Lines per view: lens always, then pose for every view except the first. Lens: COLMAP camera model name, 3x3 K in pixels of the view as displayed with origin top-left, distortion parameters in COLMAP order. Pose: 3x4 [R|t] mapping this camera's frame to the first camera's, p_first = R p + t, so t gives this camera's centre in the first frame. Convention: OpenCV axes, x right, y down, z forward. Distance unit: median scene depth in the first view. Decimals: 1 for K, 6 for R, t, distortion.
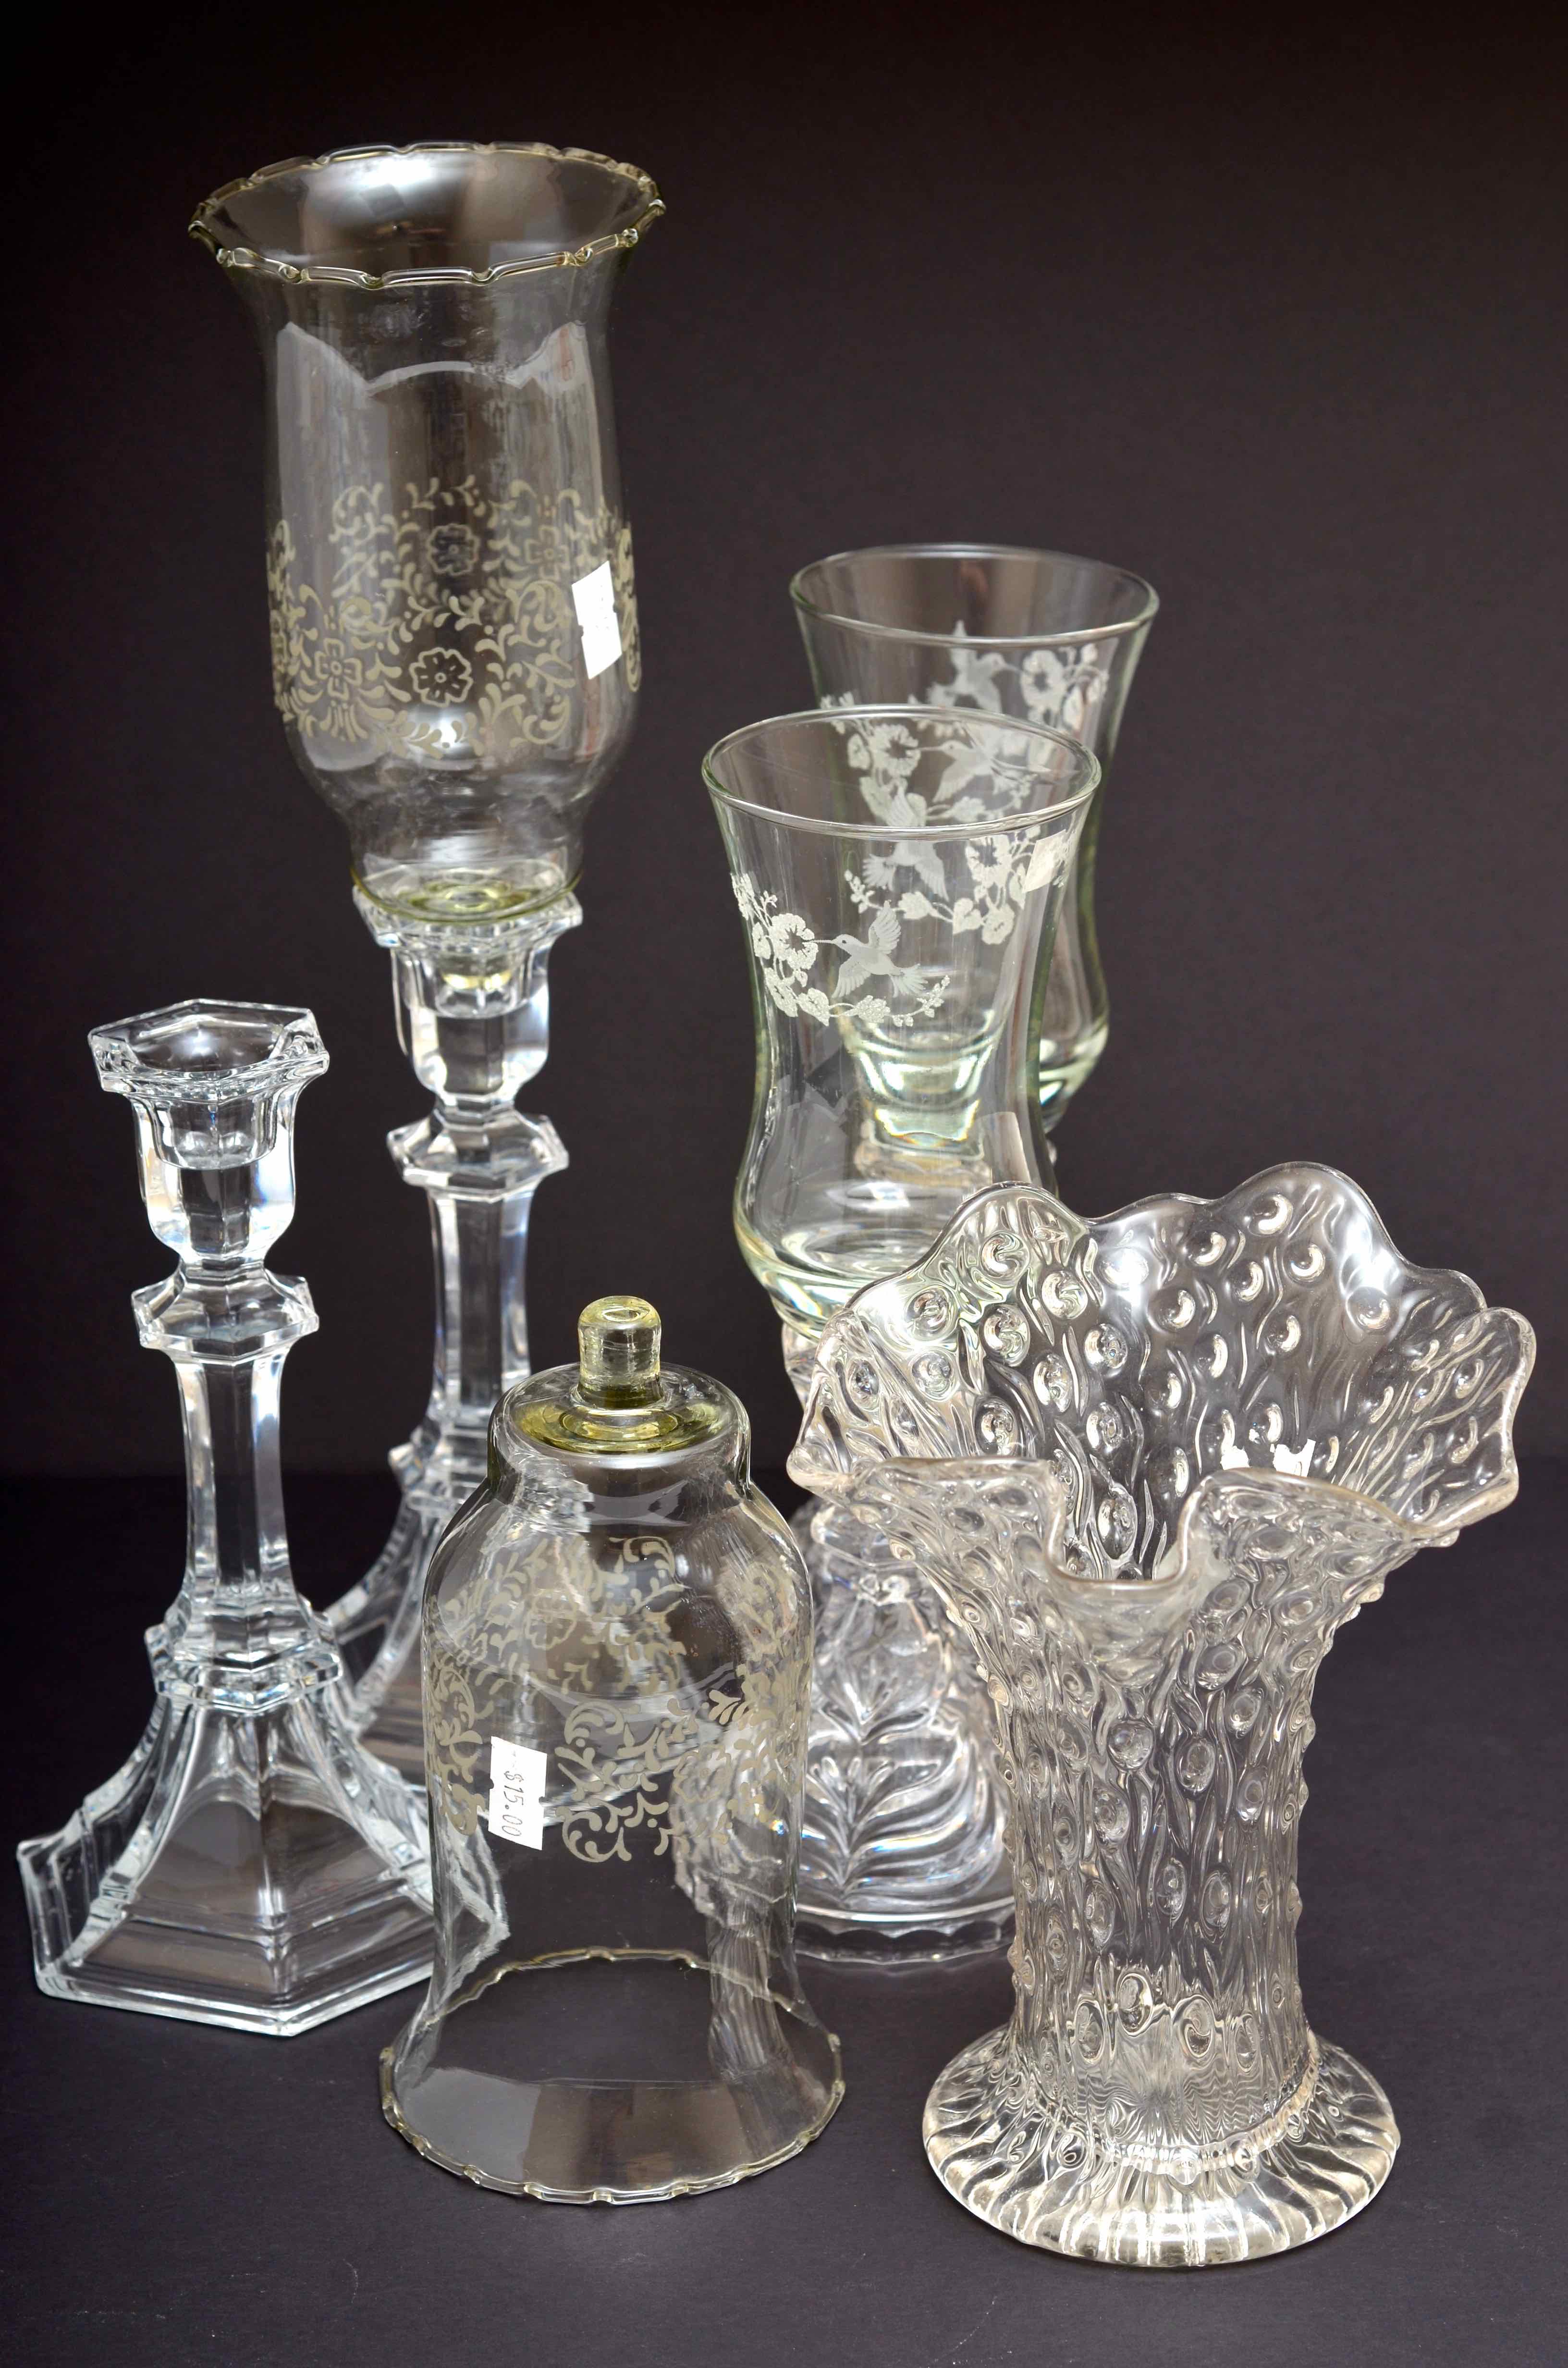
lens RADIAL K [[5686.4, 0, 793.5], [0, 5686.4, 1191.6], [0, 0, 1]] dist [0.074288, 0.000000]
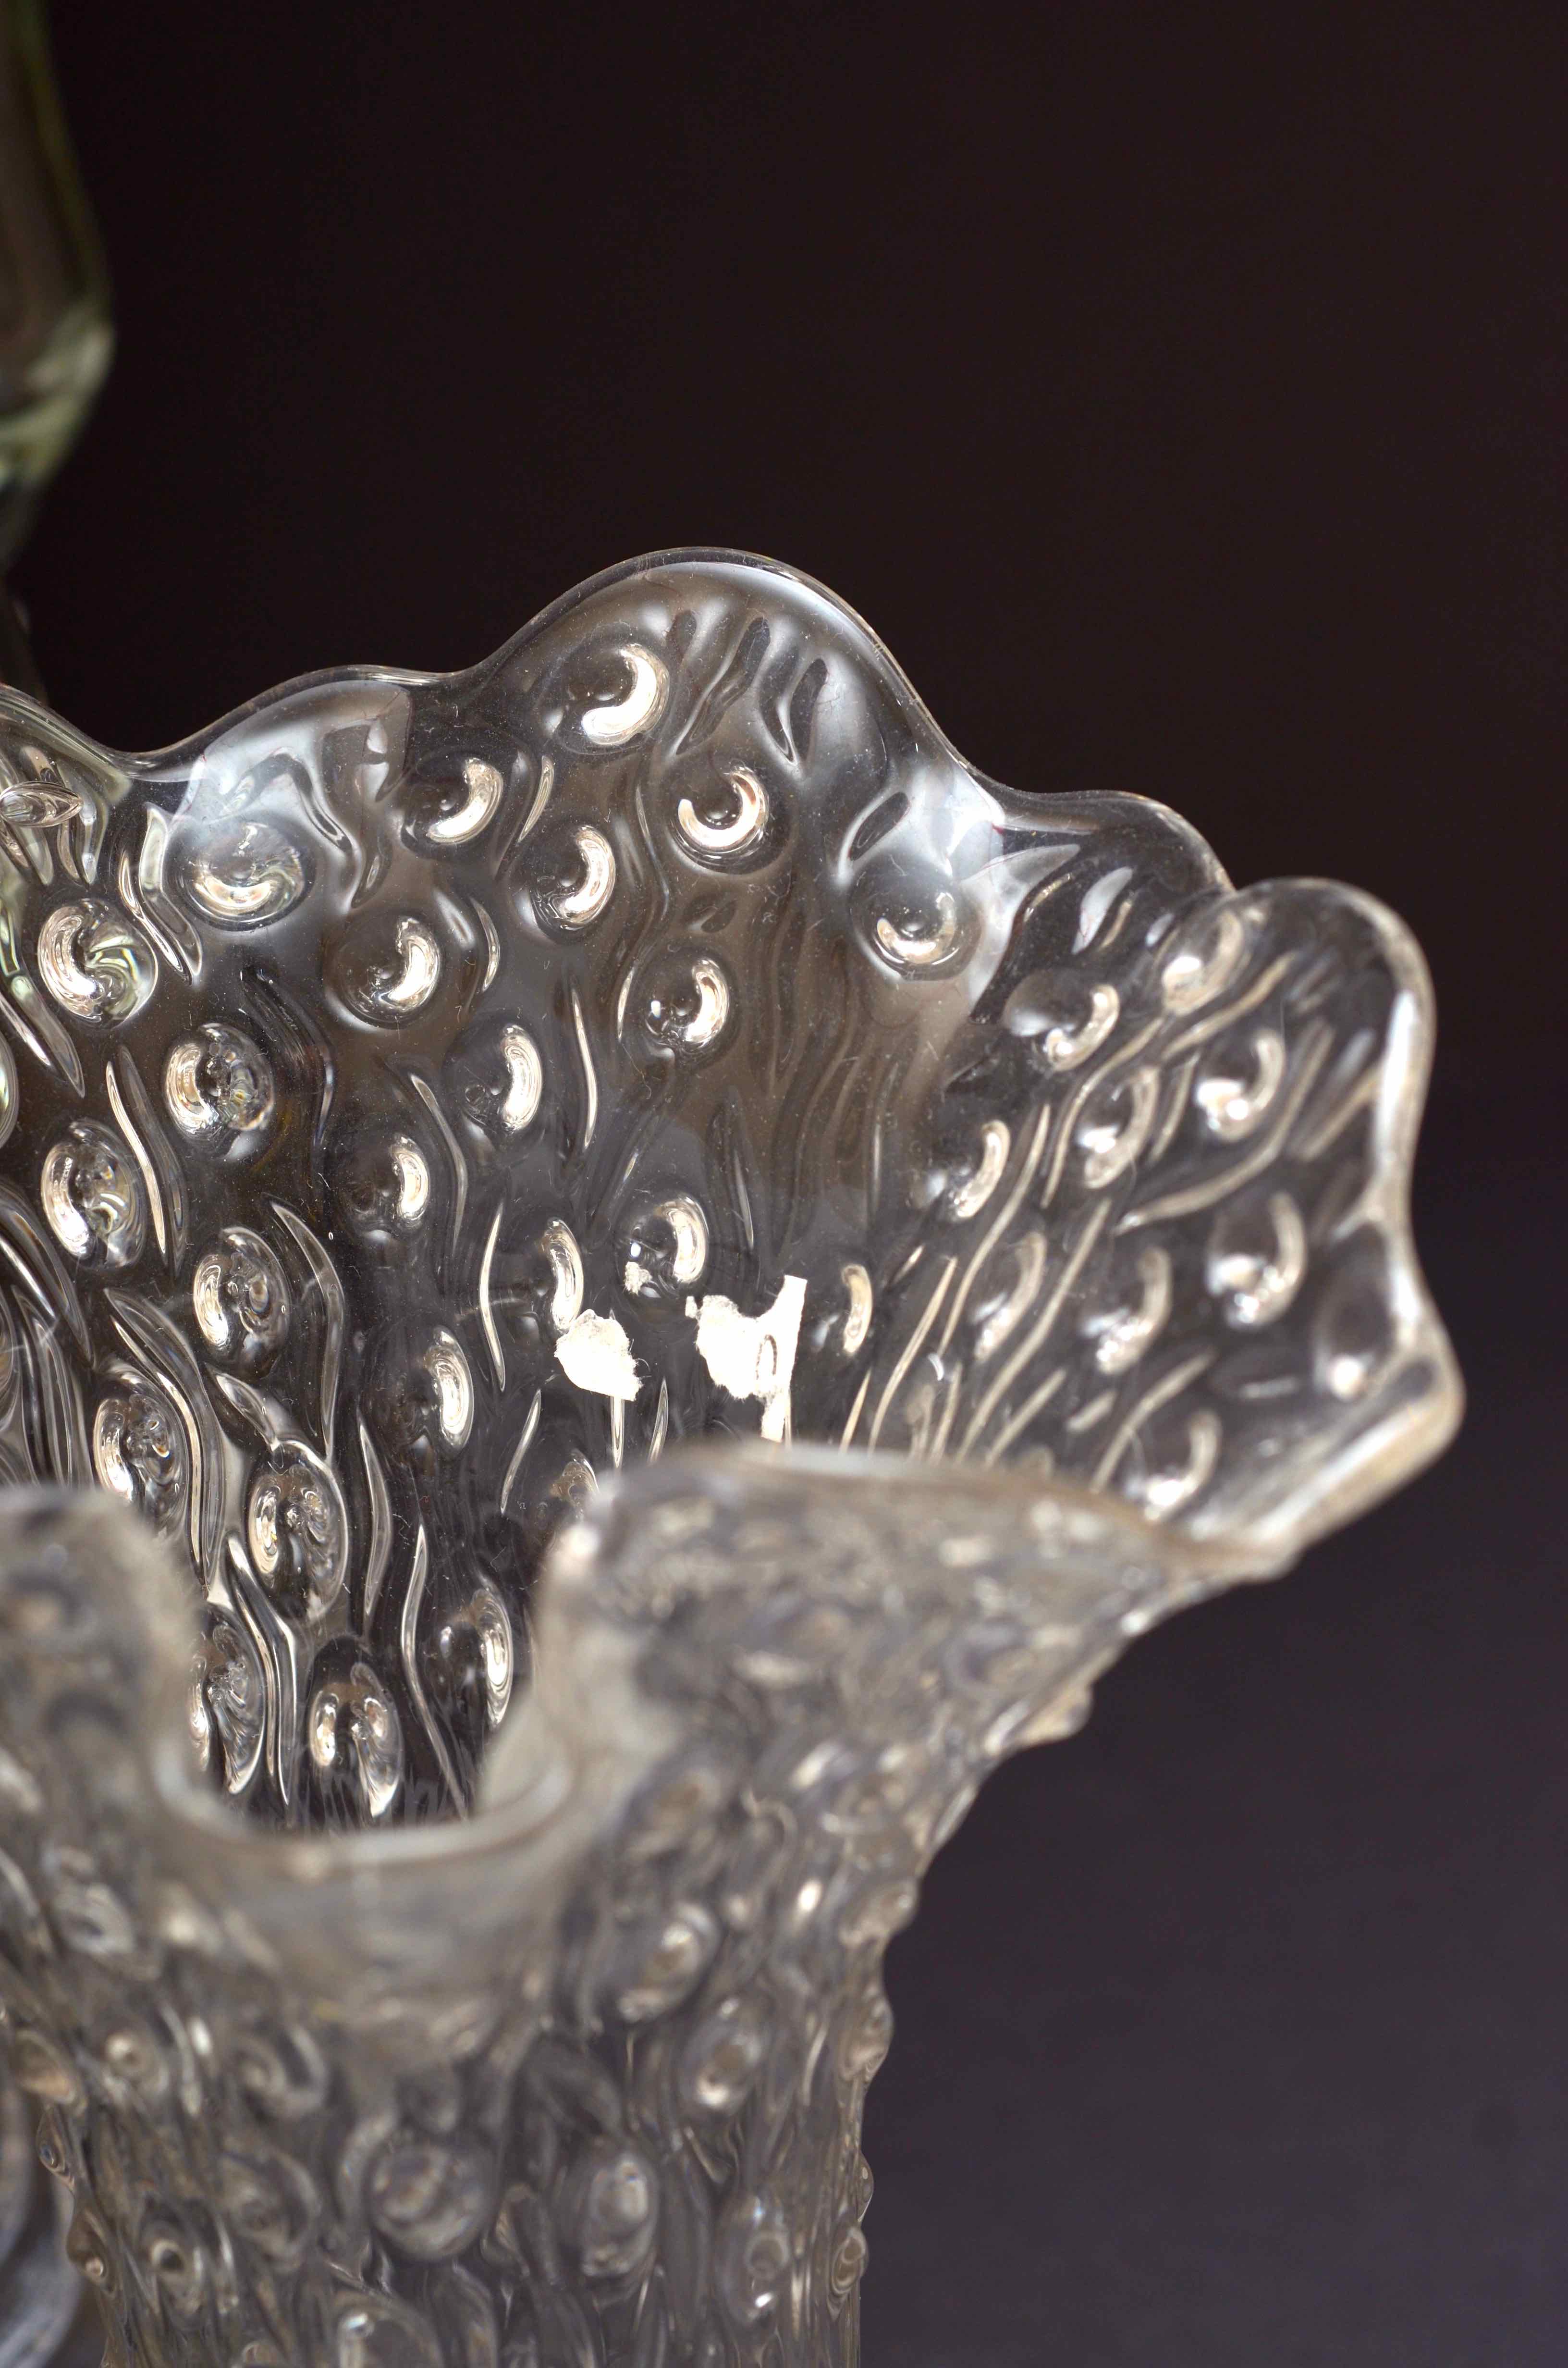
lens RADIAL K [[5686.4, 0, 793.0], [0, 5686.4, 1180.8], [0, 0, 1]] dist [0.074288, 0.000000]
pose [[0.977913, -0.111614, 0.176718, 0.024410], [0.096834, 0.991206, 0.090182, 0.003014], [-0.185229, -0.071078, 0.980121, 0.622092]]
